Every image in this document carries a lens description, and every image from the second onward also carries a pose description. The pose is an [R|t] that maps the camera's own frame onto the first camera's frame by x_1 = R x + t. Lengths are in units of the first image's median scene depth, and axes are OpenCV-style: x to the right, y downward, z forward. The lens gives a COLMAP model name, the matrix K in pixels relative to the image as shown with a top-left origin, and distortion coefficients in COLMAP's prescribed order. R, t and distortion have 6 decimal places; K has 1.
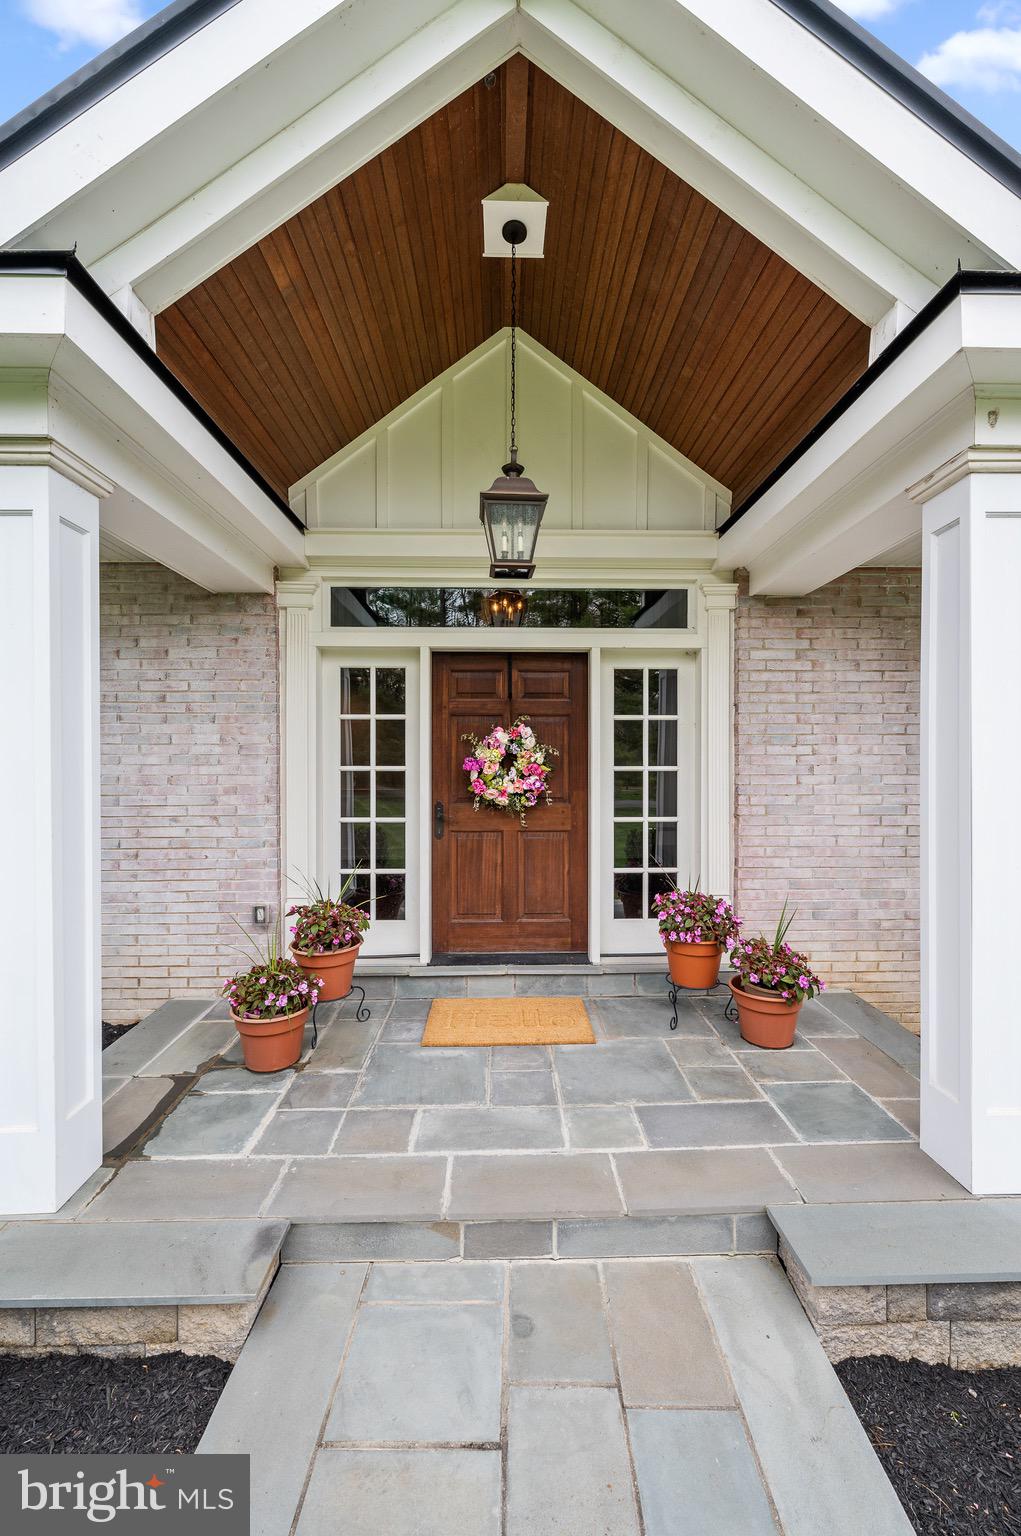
lens RADIAL K [[619.2, 0, 512.6], [0, 619.2, 764.7], [0, 0, 1]] dist [-0.001716, -0.000189]
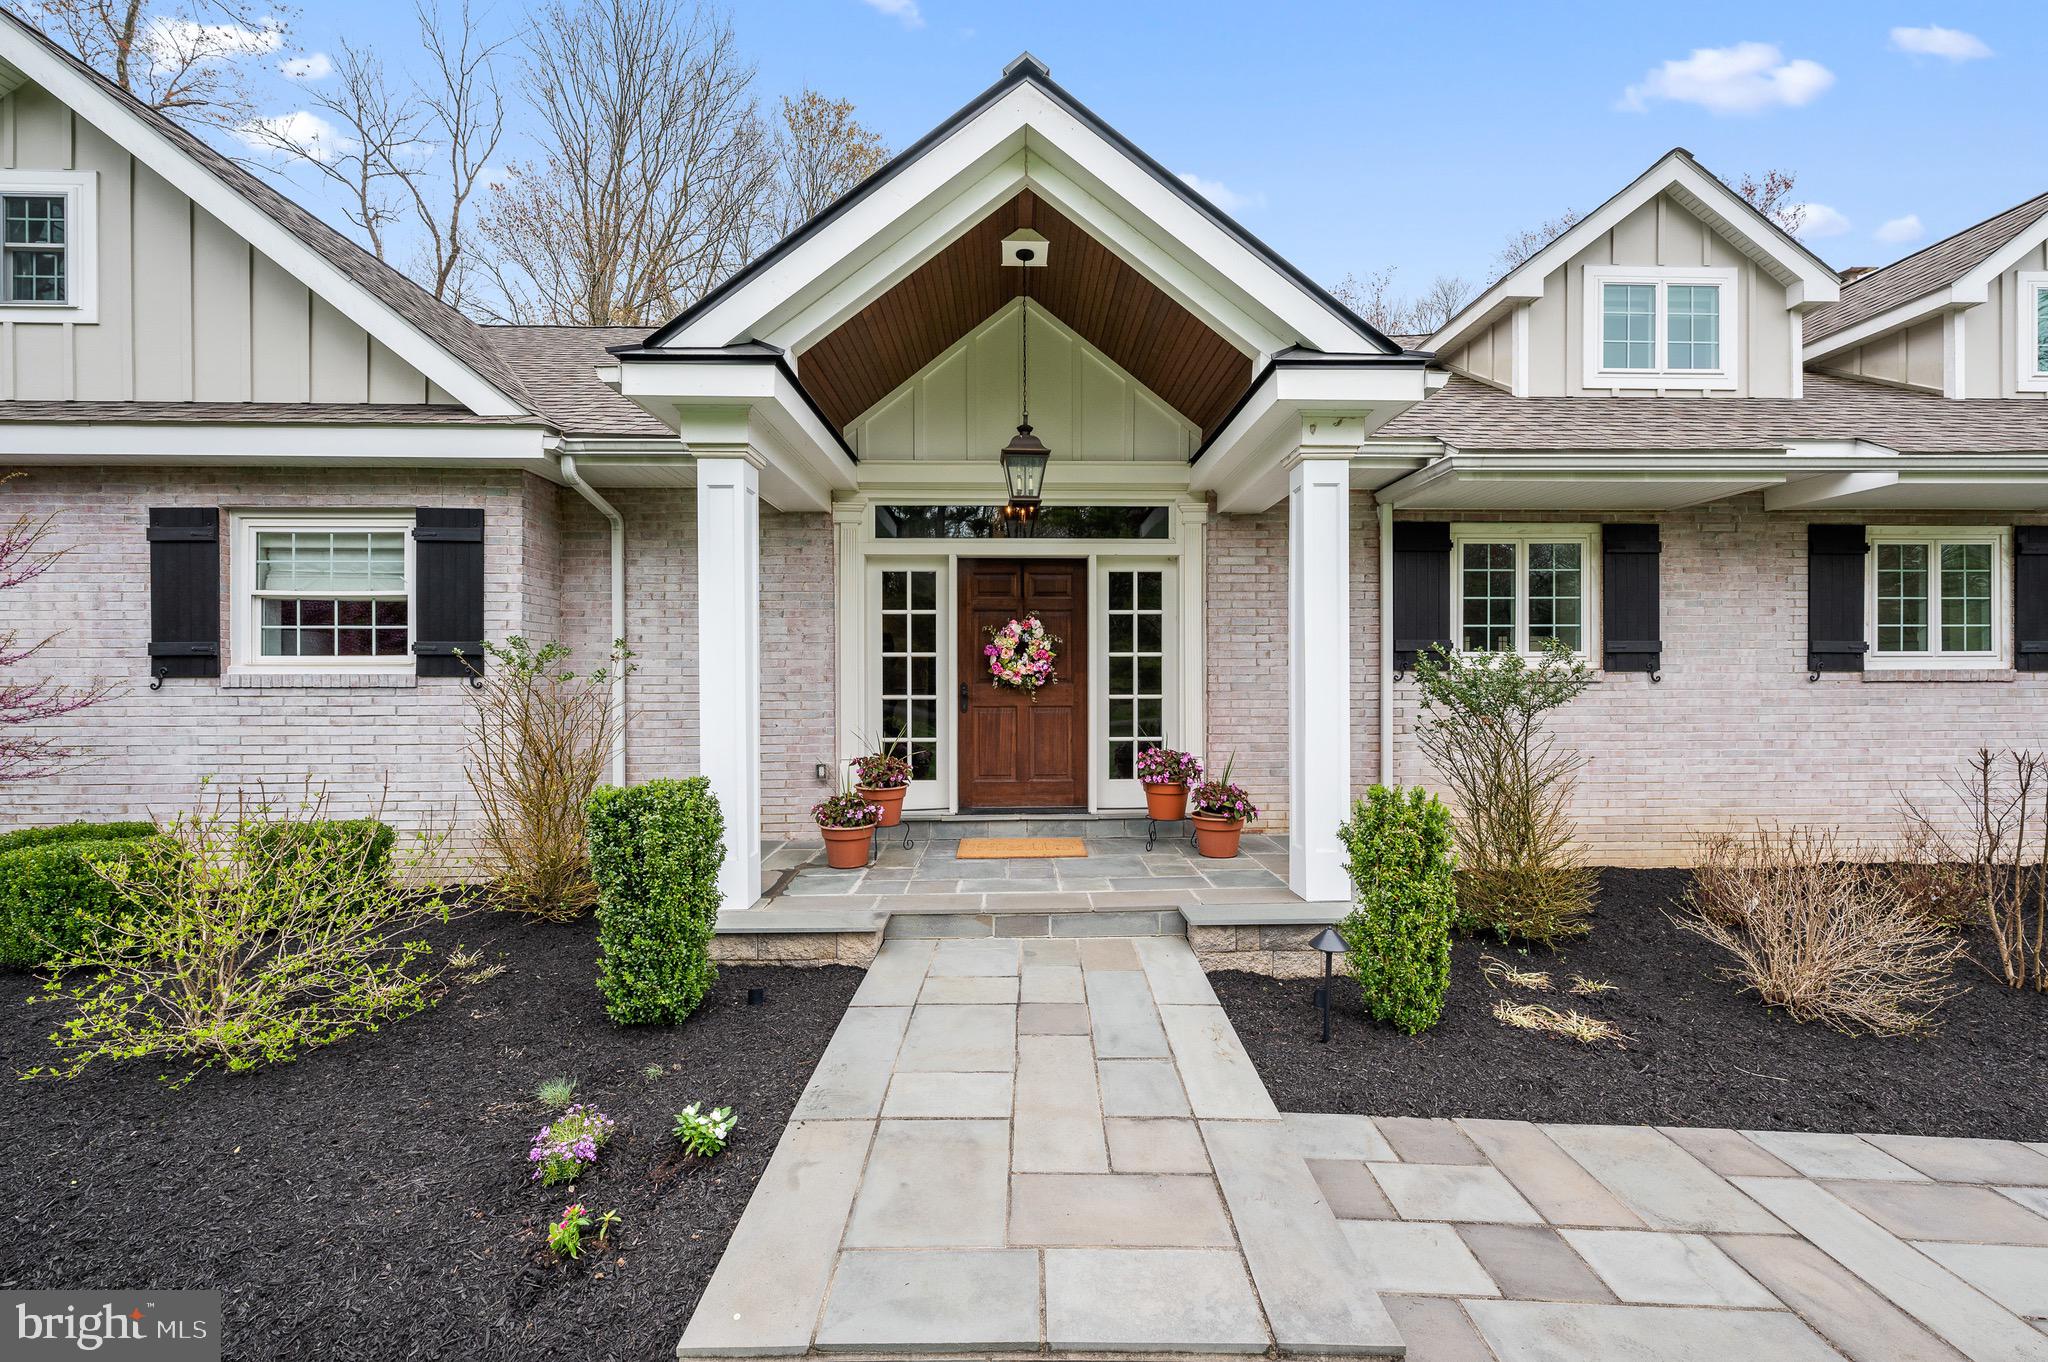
lens RADIAL K [[825.6, 0, 1024.4], [0, 825.6, 674.8], [0, 0, 1]] dist [-0.001716, -0.000189]
pose [[0.999992, -0.001745, -0.003555, 0.004806], [0.001715, 0.999964, -0.008310, 0.062294], [0.003569, 0.008304, 0.999959, -0.643609]]
